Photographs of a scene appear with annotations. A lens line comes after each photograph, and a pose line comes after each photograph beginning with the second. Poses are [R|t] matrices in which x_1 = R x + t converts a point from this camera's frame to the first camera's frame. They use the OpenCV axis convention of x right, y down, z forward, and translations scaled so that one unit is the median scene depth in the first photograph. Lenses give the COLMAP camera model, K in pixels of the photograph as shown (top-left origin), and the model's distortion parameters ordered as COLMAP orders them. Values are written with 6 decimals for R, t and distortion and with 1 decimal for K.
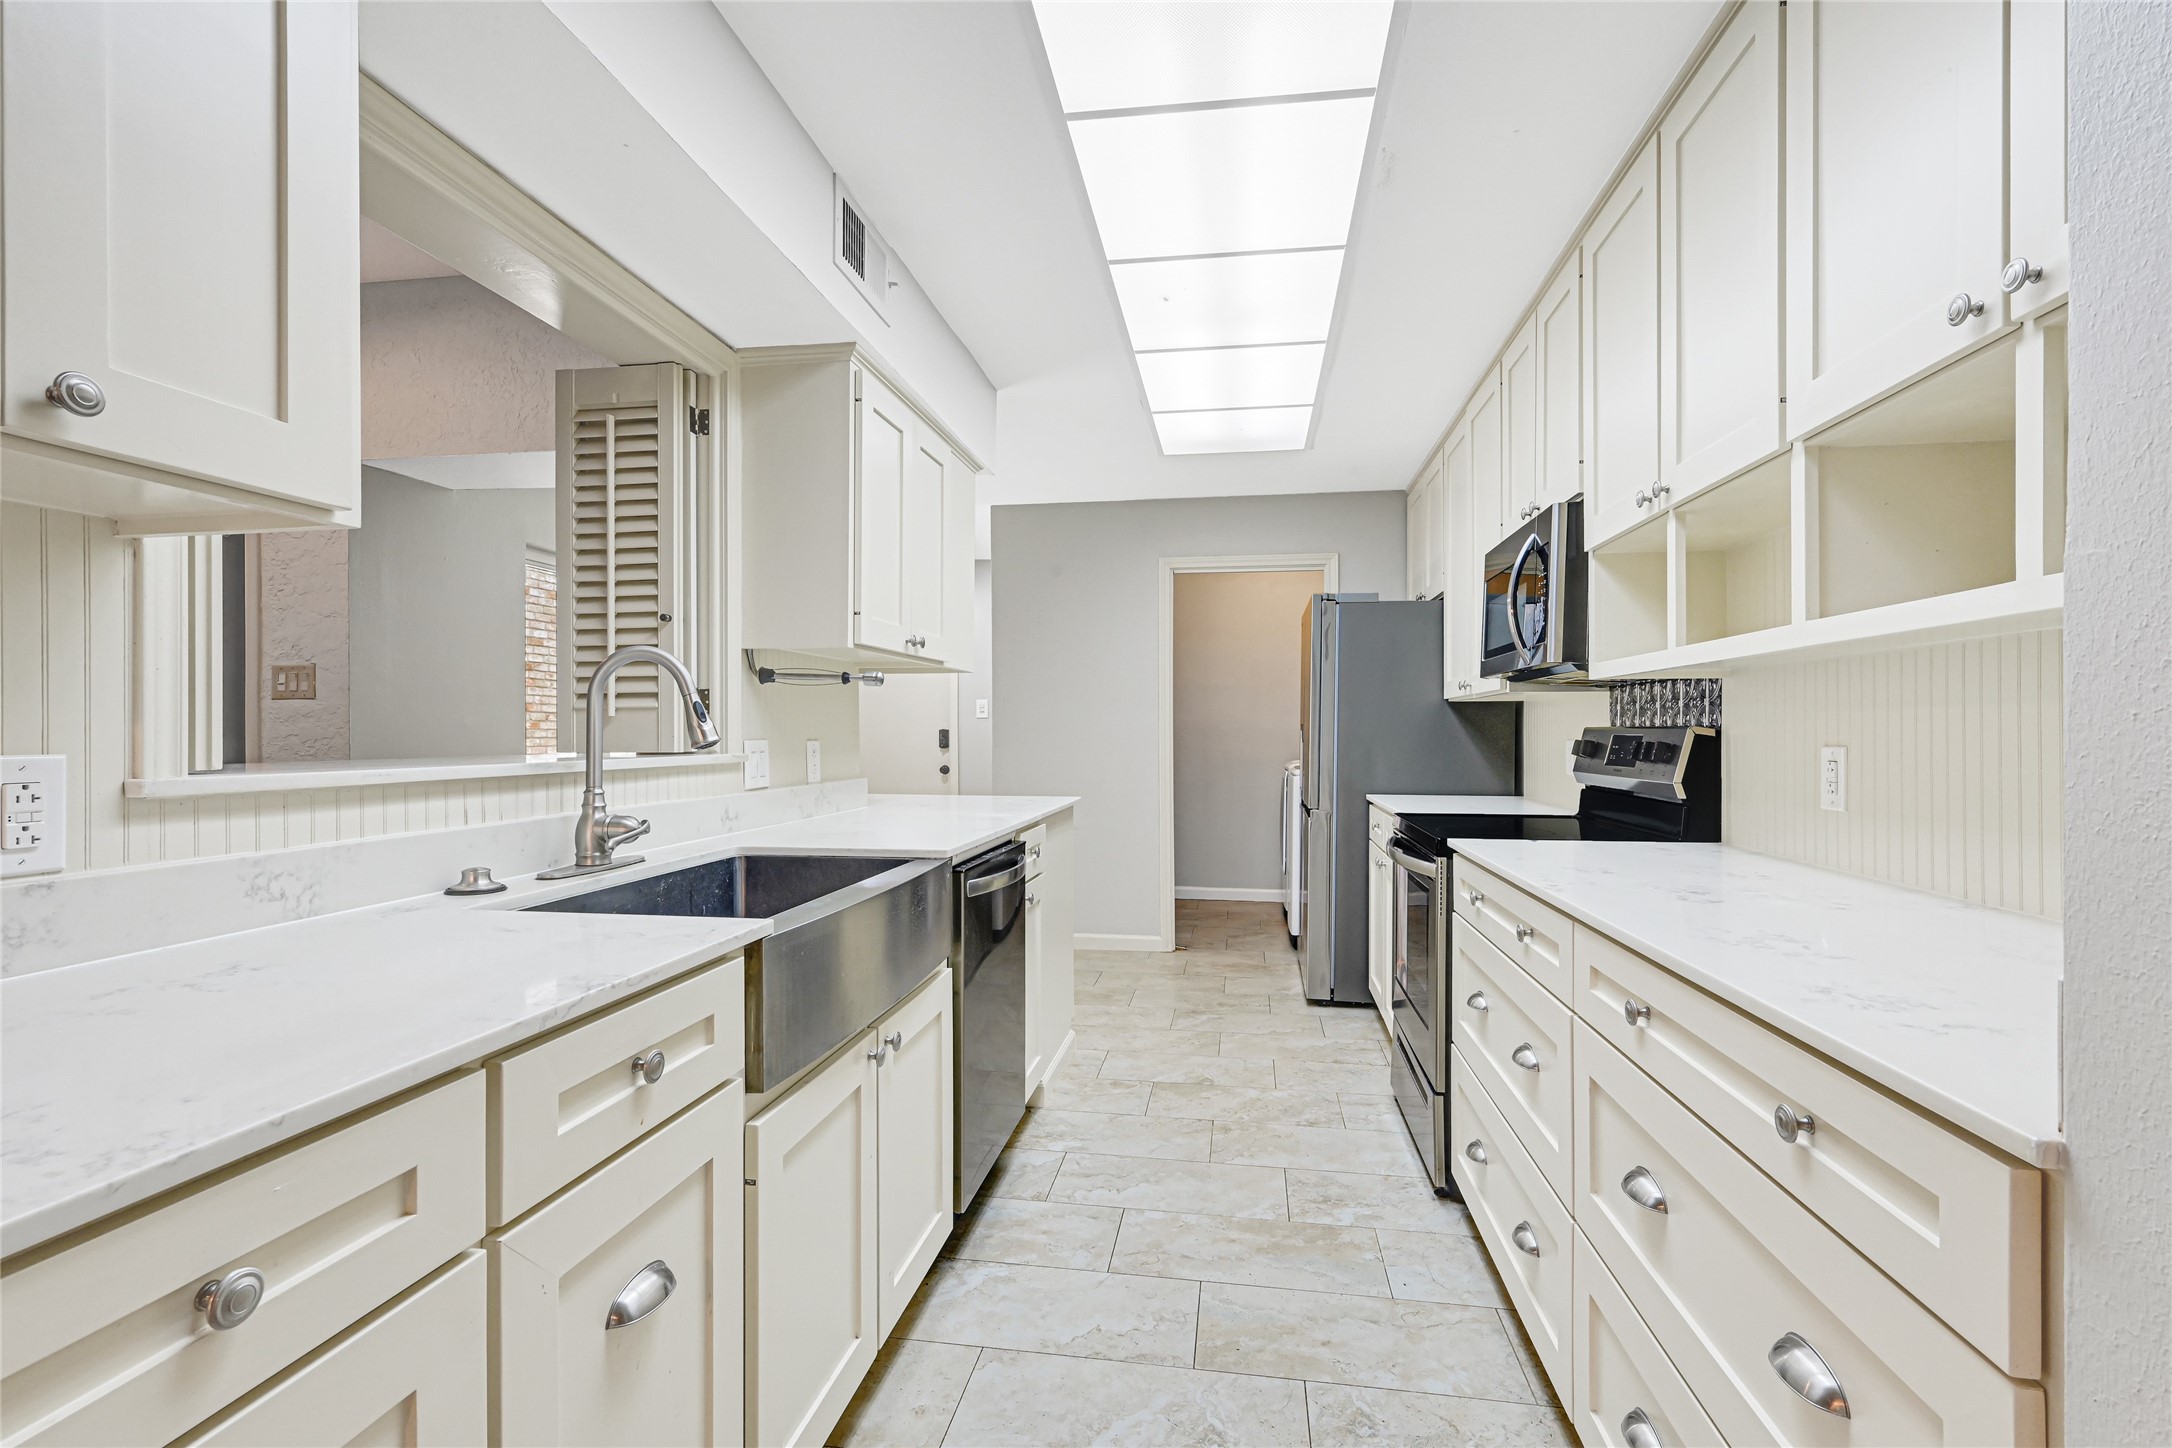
lens RADIAL K [[999.5, 0, 1088.4], [0, 999.5, 731.8], [0, 0, 1]] dist [0.005563, 0.000248]
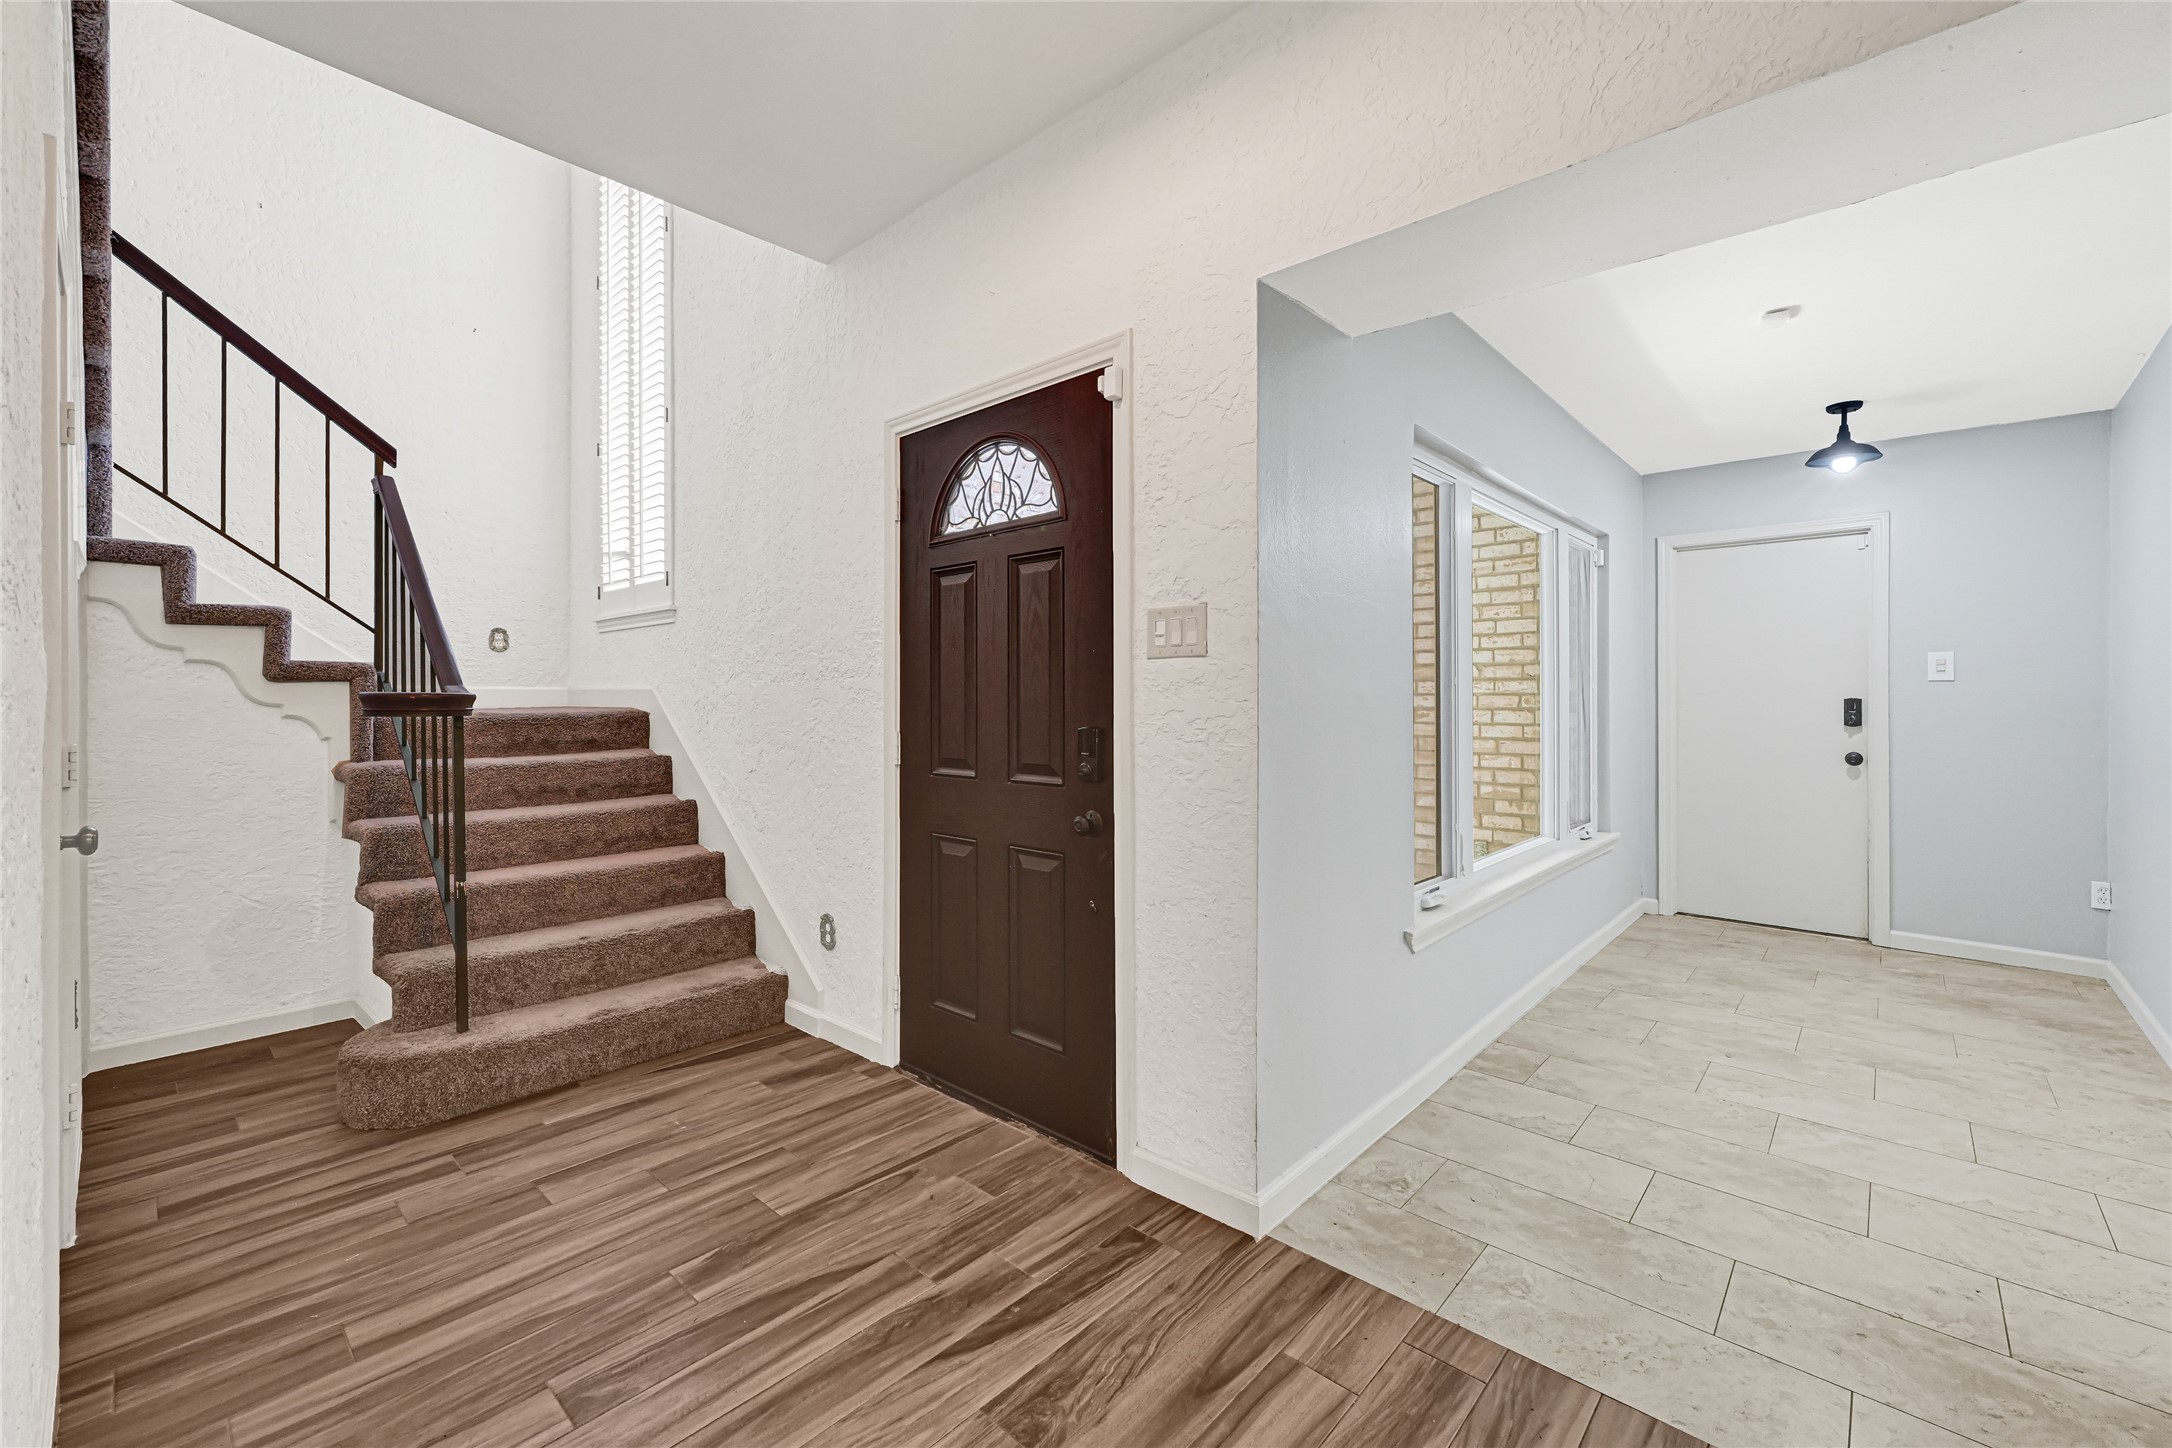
lens RADIAL K [[898.2, 0, 1081.8], [0, 898.2, 690.4], [0, 0, 1]] dist [-0.001888, 0.000148]
pose [[0.833003, -0.001508, -0.553266, -0.509360], [-0.002070, 0.999981, -0.005843, -0.006715], [0.553264, 0.006012, 0.832984, 0.460919]]
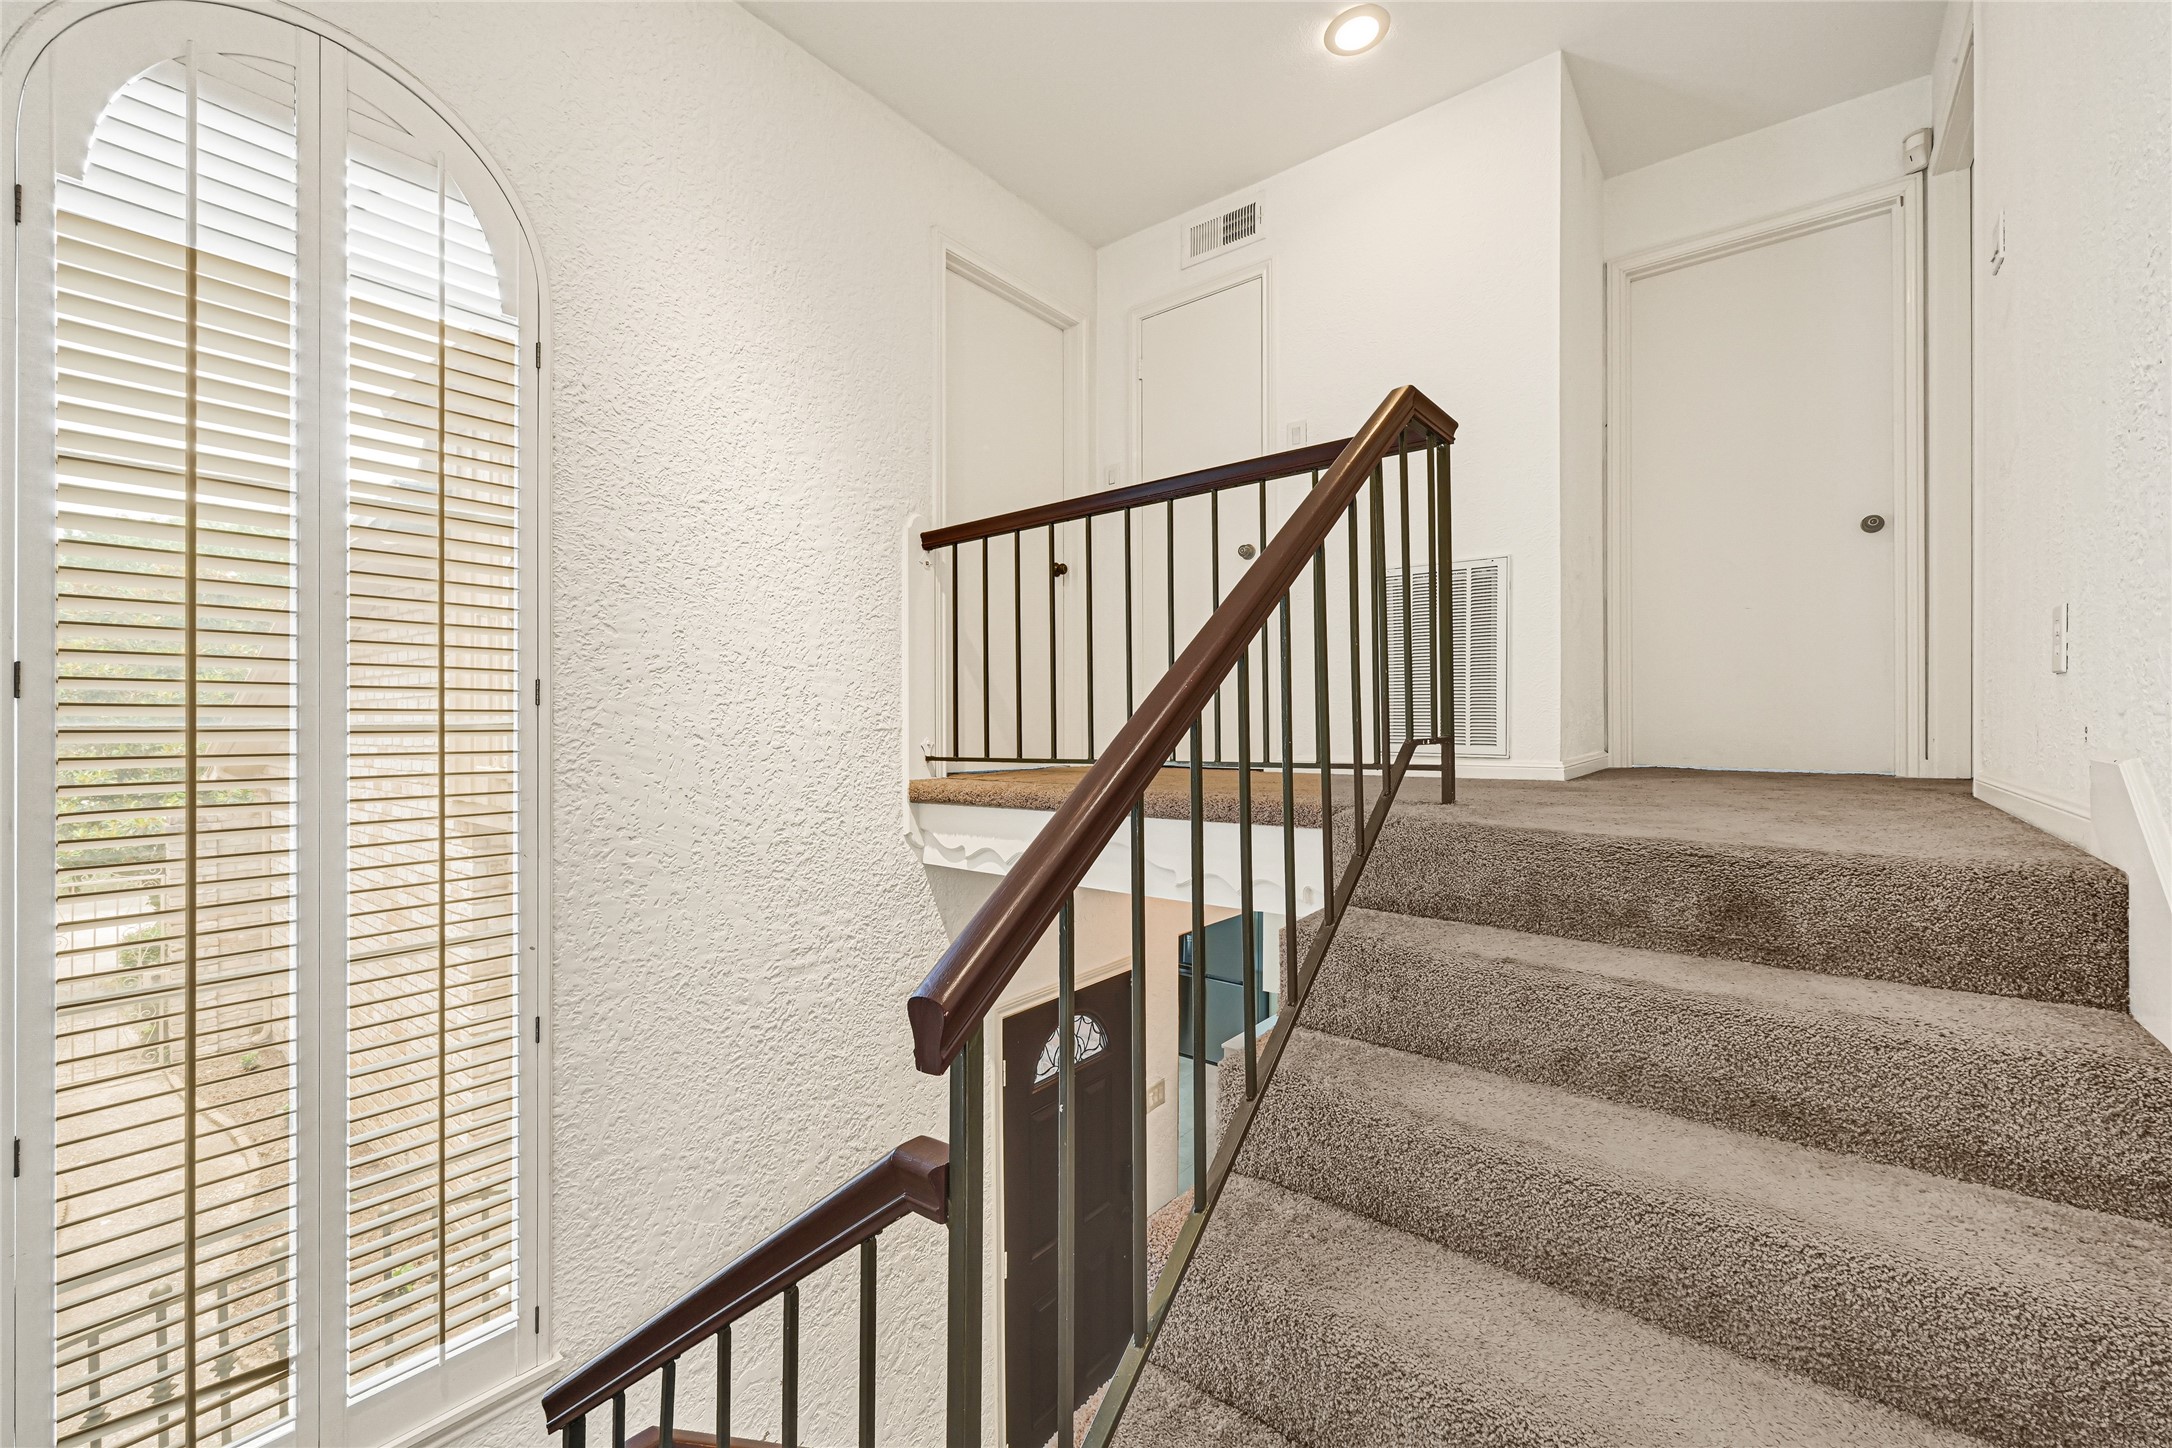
lens RADIAL K [[898.2, 0, 1077.0], [0, 898.2, 716.3], [0, 0, 1]] dist [-0.001888, 0.000148]
pose [[0.493610, 0.002576, 0.869679, -1.965278], [0.005308, 0.999968, -0.005975, -0.586869], [-0.869667, 0.007566, 0.493581, 0.452237]]
